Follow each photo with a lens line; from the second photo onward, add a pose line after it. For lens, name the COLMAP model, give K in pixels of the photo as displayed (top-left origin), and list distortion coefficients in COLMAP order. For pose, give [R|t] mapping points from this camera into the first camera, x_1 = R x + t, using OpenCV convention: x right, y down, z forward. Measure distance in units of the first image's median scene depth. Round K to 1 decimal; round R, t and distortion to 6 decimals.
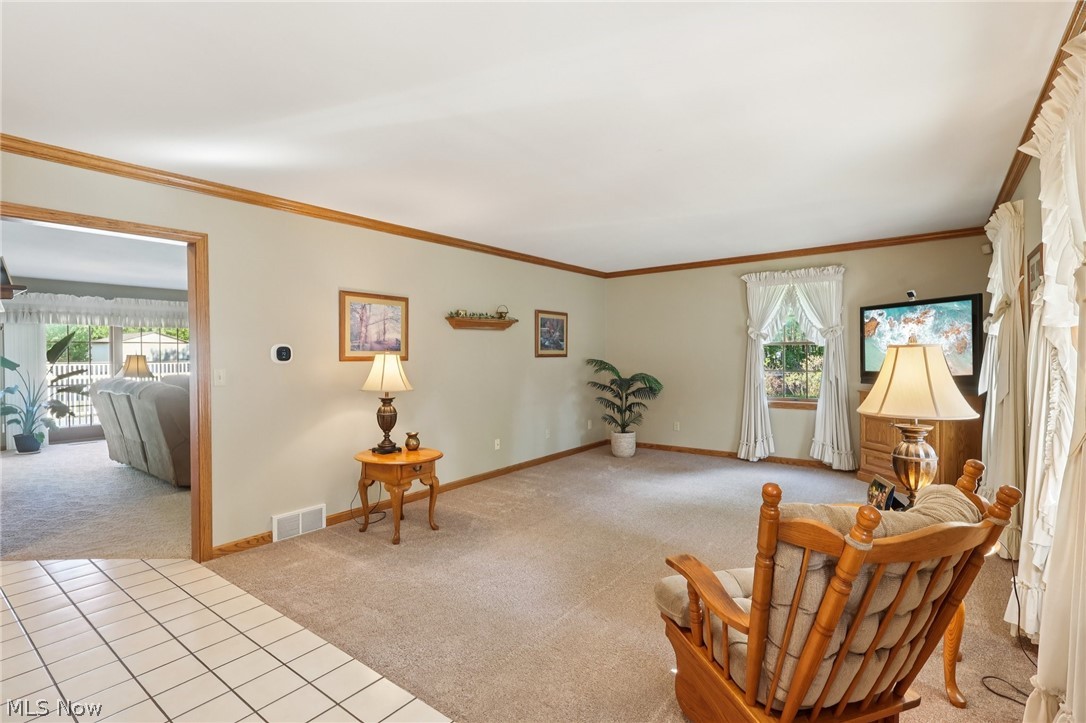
lens RADIAL K [[513.0, 0, 543.0], [0, 513.0, 361.5], [0, 0, 1]] dist [0.000268, 0.000028]
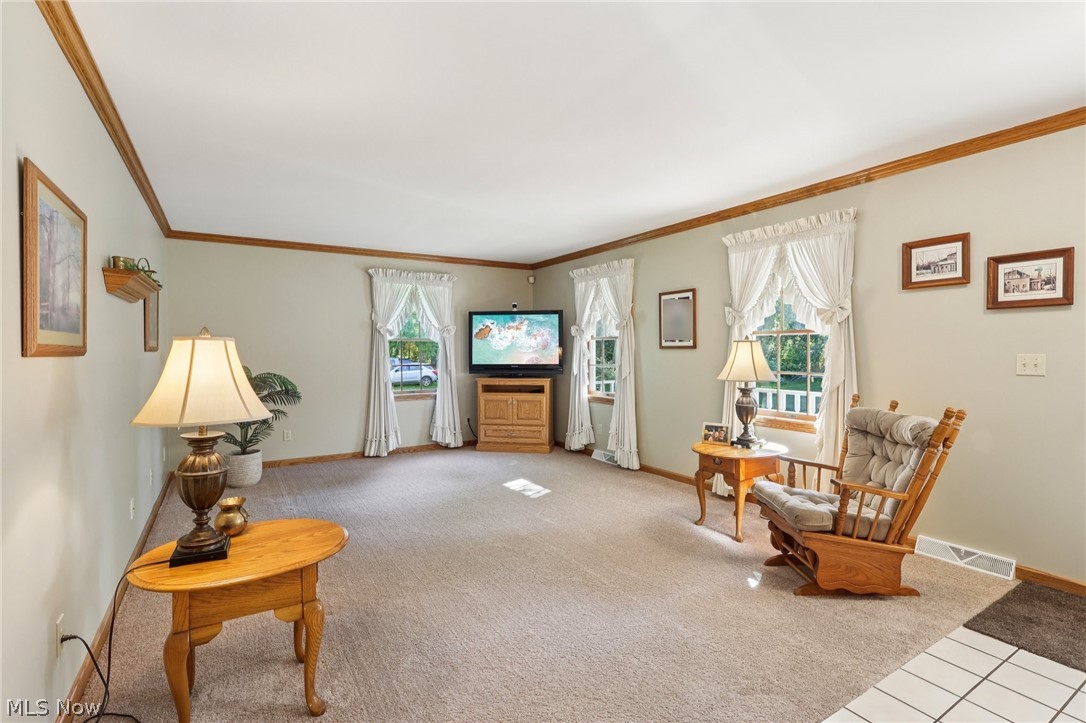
lens RADIAL K [[501.1, 0, 543.0], [0, 501.1, 361.5], [0, 0, 1]] dist [0.000310, 0.000012]
pose [[0.353811, -0.012283, 0.935236, -0.424782], [0.007195, 0.999920, 0.010411, 0.001718], [-0.935289, 0.003045, 0.353871, 0.388442]]
